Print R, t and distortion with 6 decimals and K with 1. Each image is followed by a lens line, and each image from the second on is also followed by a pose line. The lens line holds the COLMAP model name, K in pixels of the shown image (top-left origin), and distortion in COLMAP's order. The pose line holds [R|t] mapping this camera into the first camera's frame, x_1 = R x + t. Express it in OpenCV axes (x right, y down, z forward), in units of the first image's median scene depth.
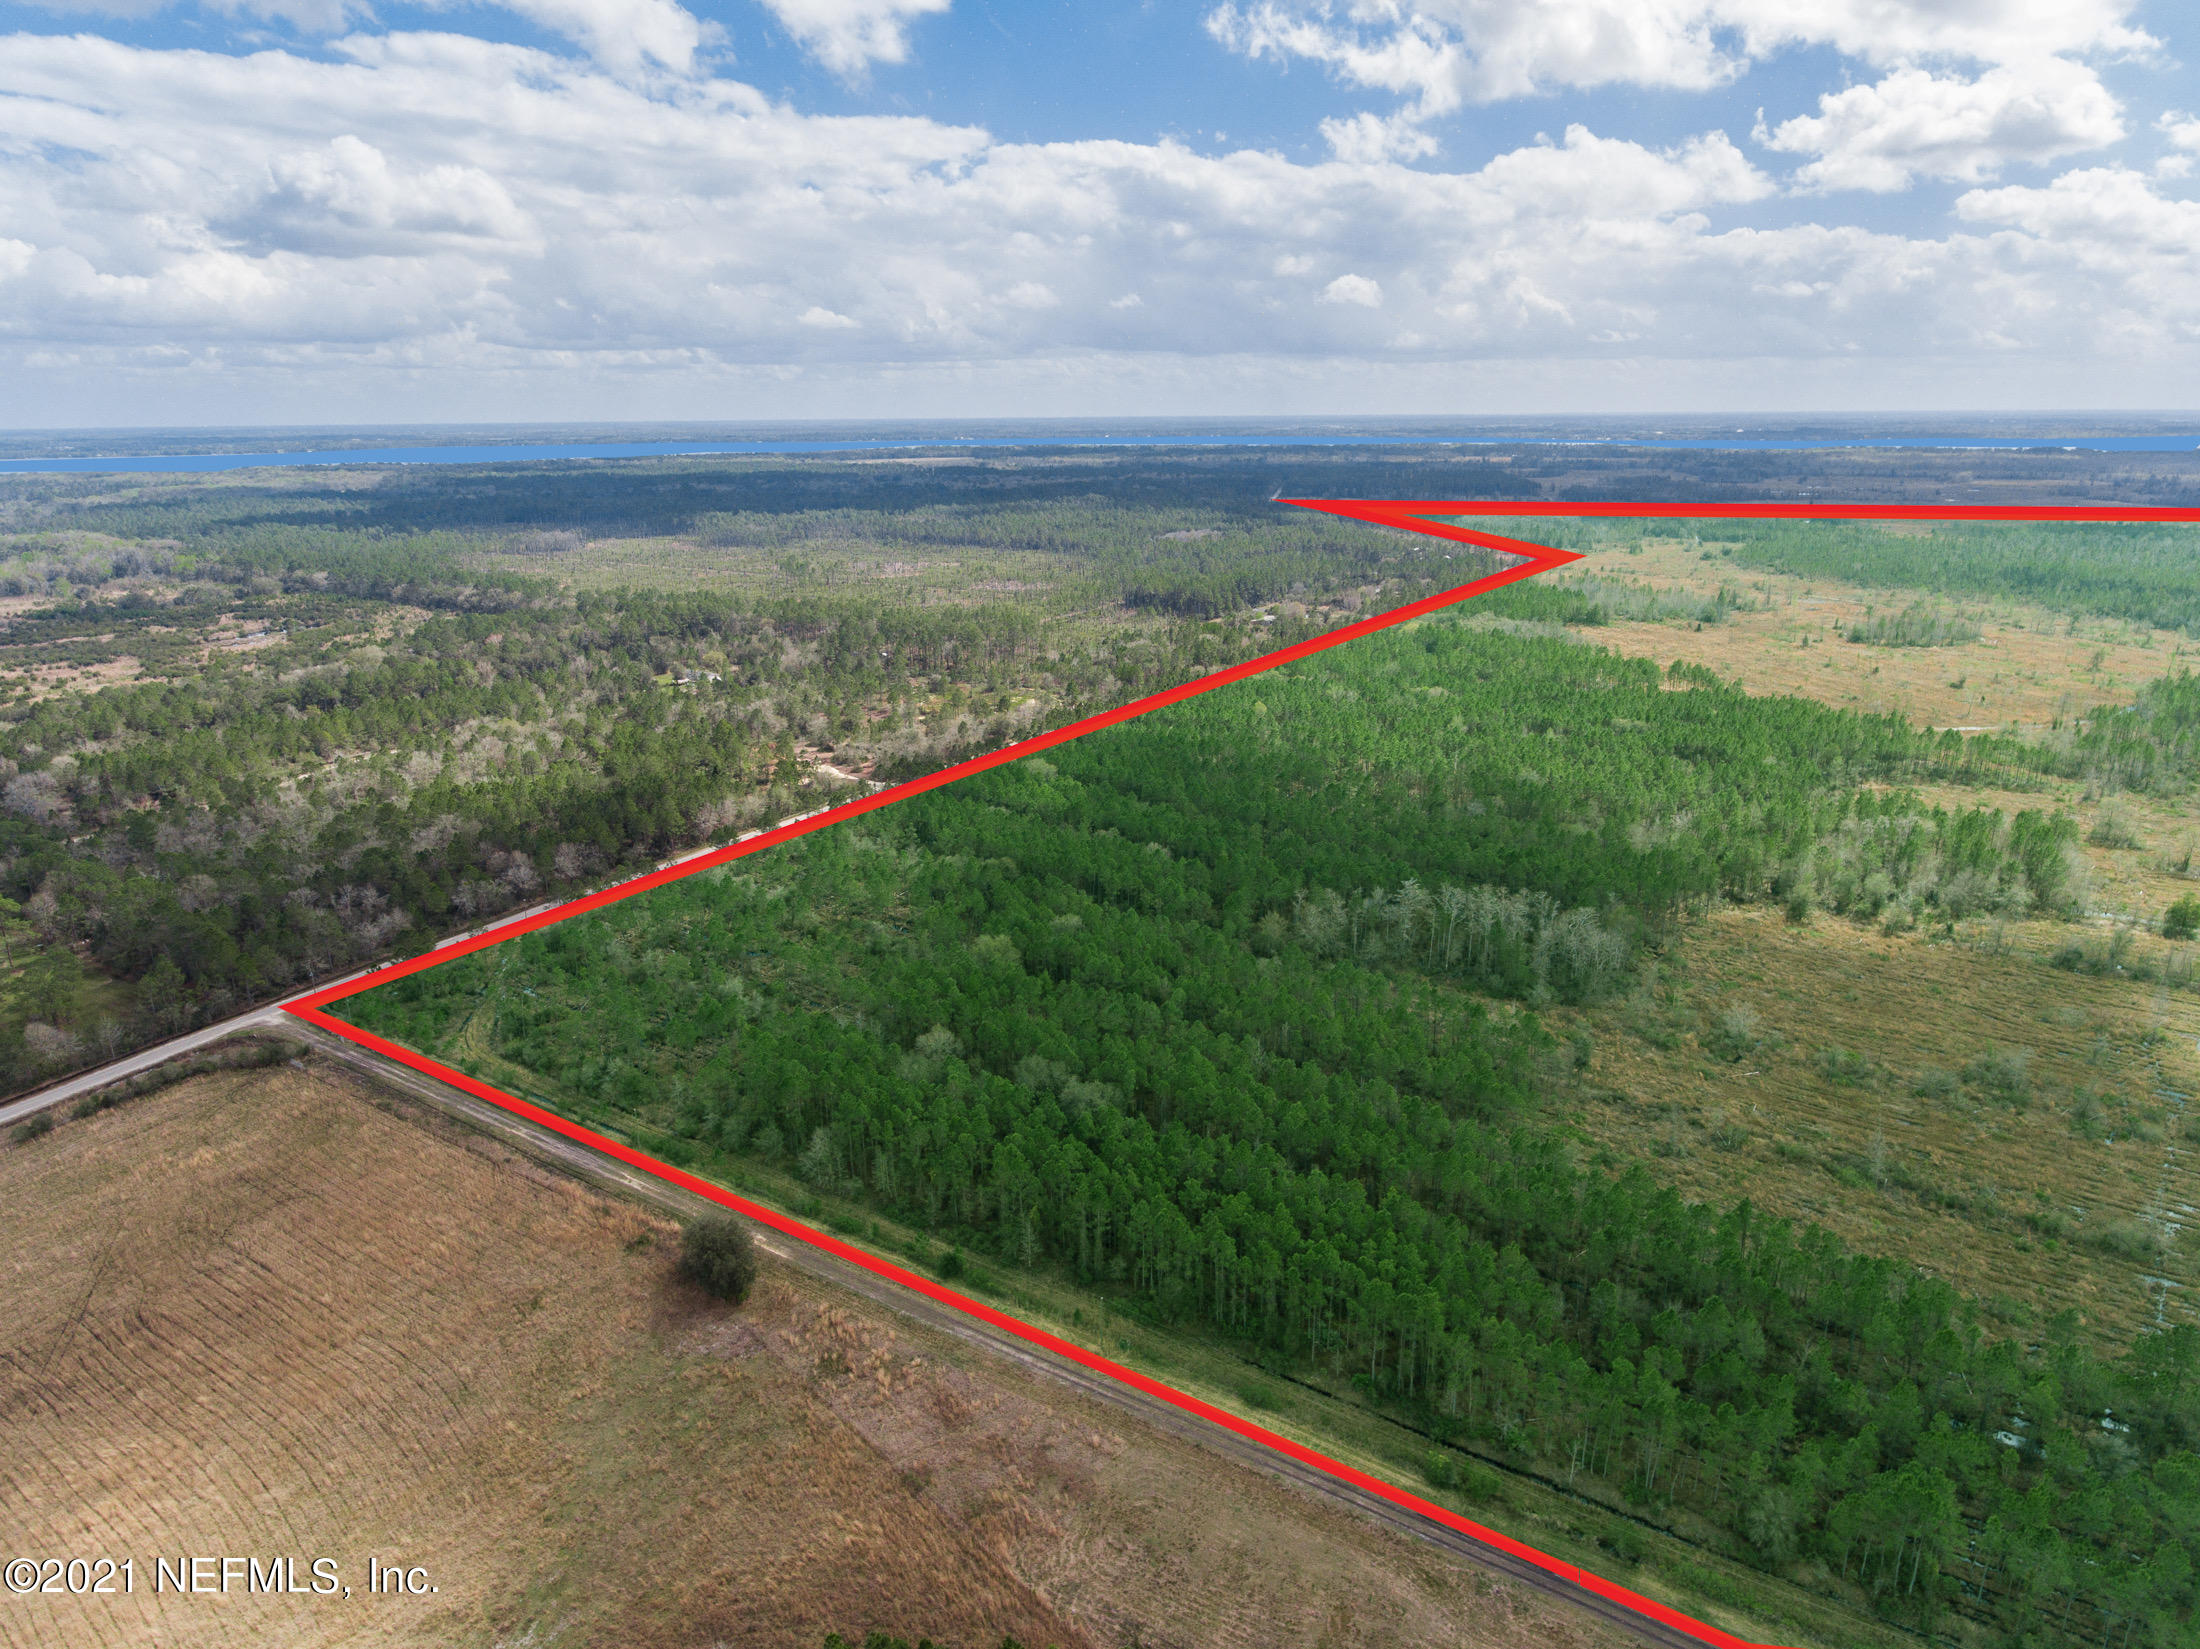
lens RADIAL K [[1284.6, 0, 1104.9], [0, 1284.6, 774.3], [0, 0, 1]] dist [0.000585, -0.005343]
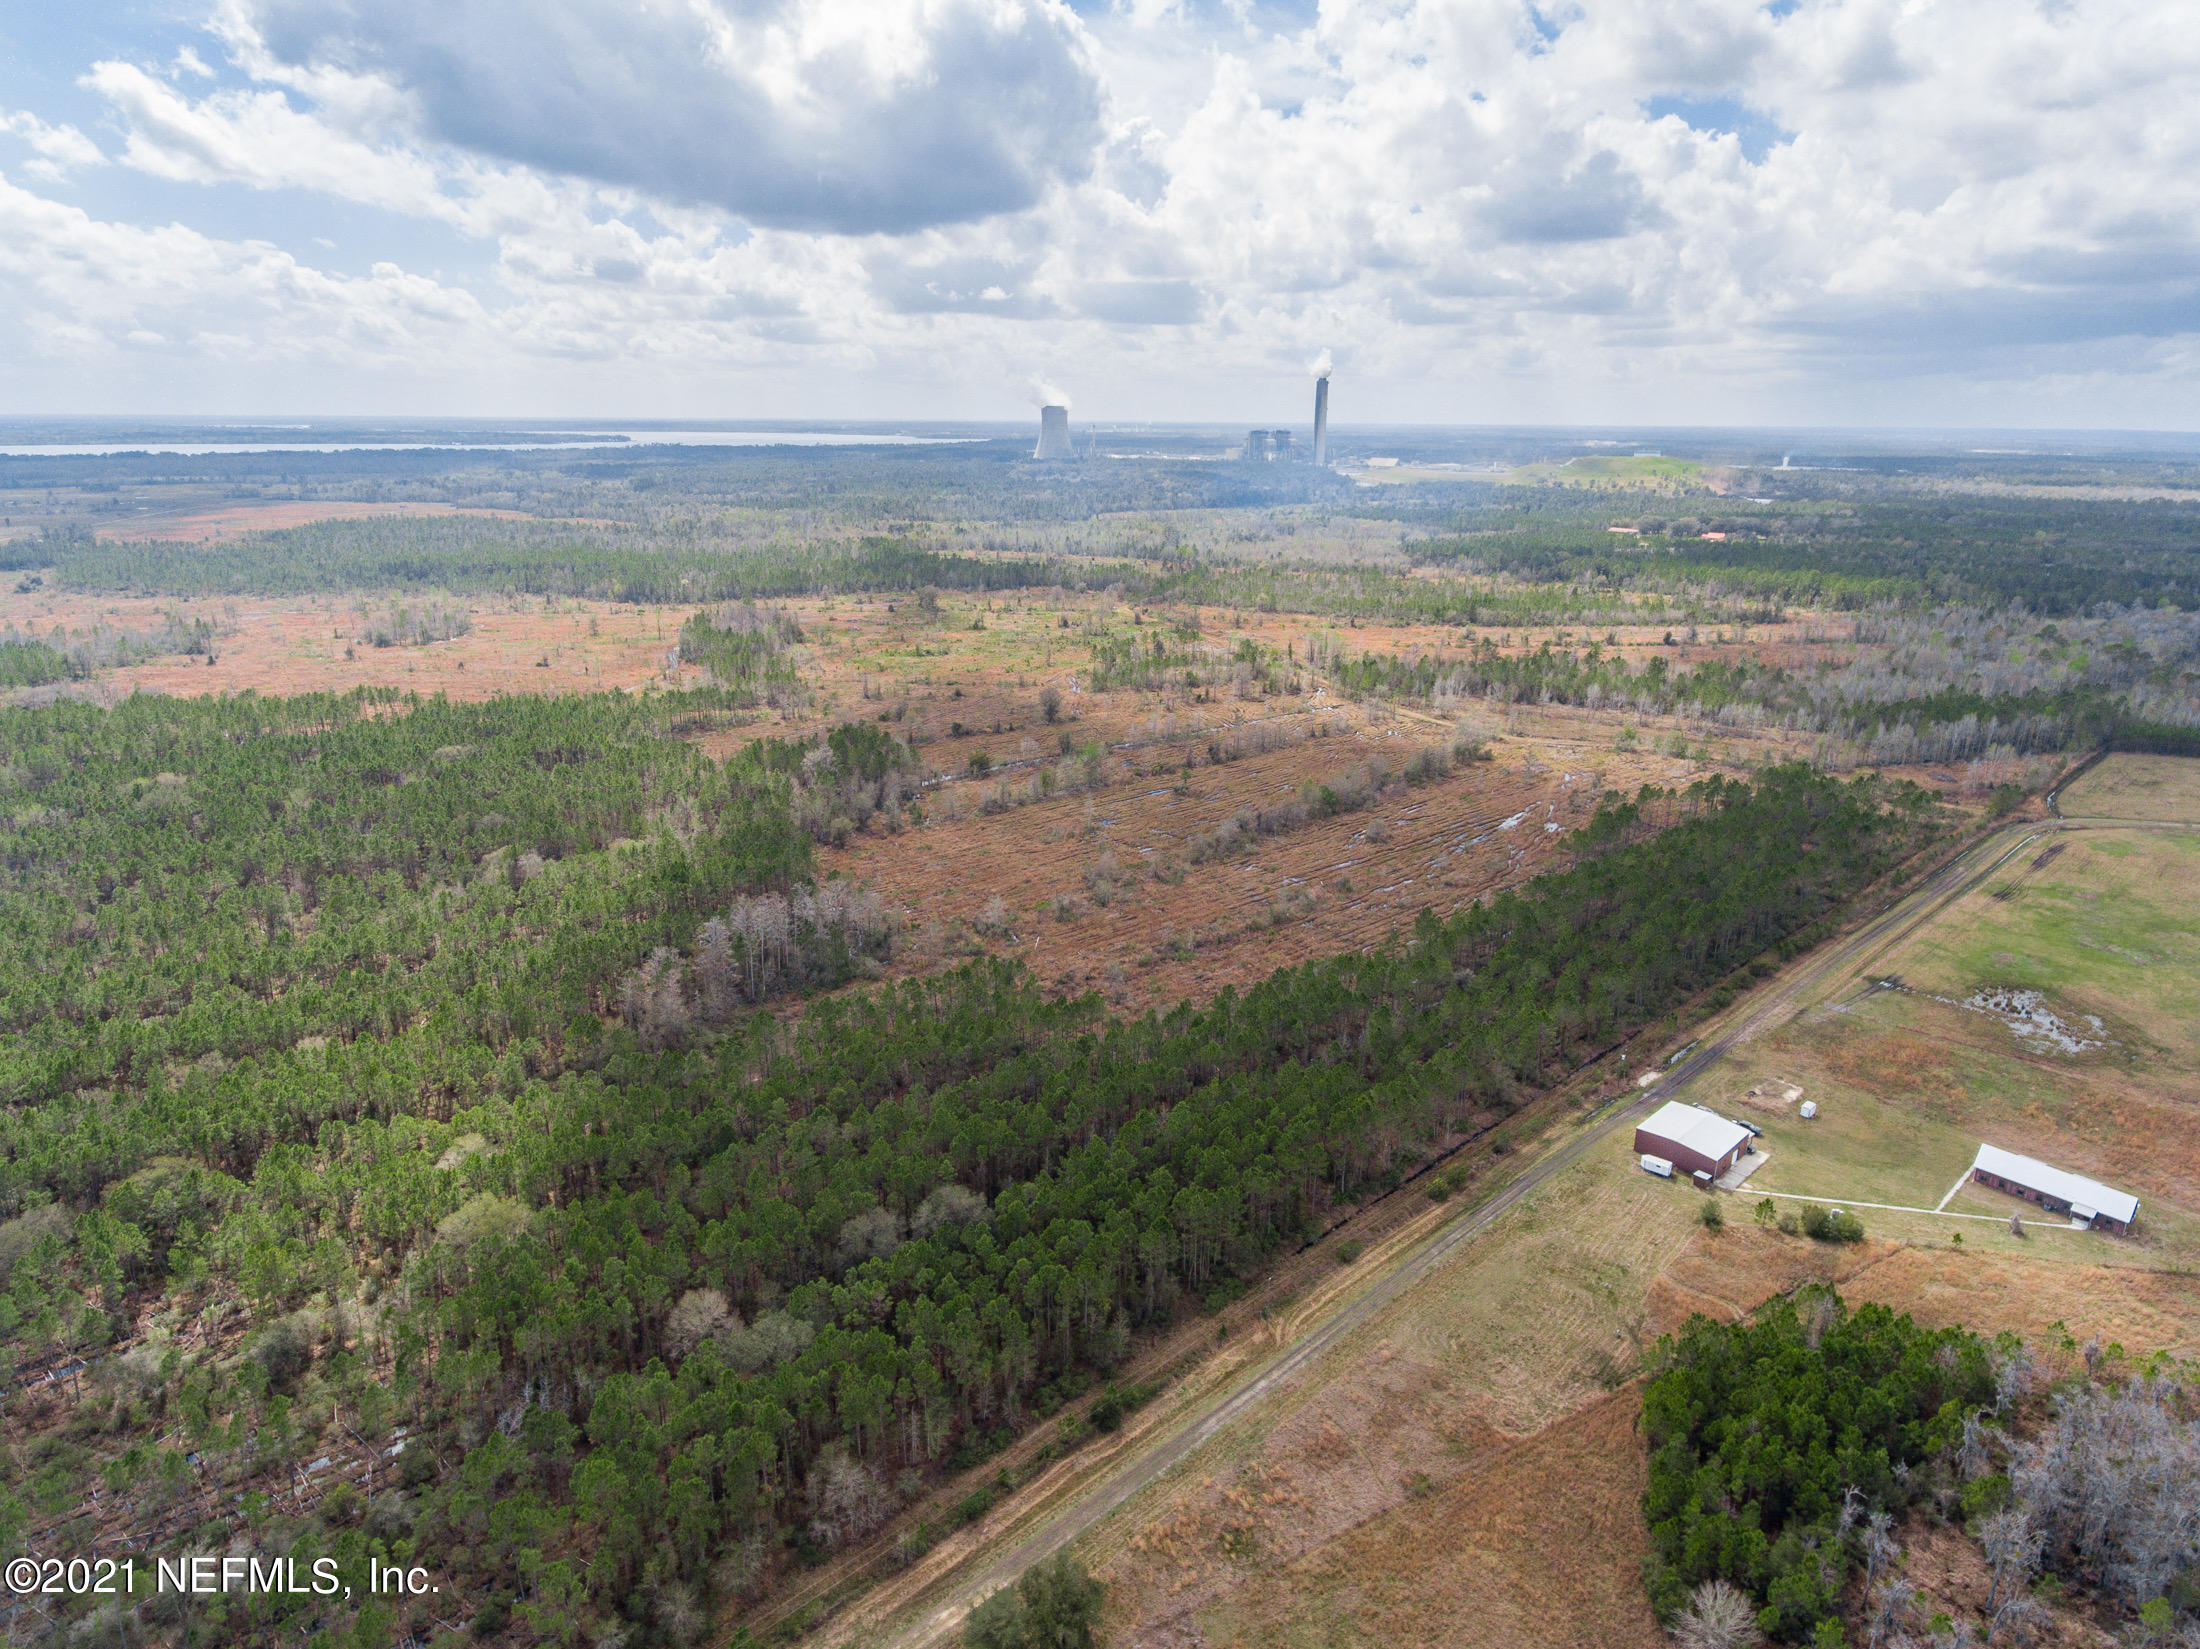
lens RADIAL K [[1279.2, 0, 1100.0], [0, 1279.2, 824.5], [0, 0, 1]] dist [0.000111, -0.002311]
pose [[0.267105, -0.280848, 0.921835, -0.782845], [0.250287, 0.943981, 0.215074, -0.165822], [-0.930597, 0.173276, 0.322434, 0.659102]]
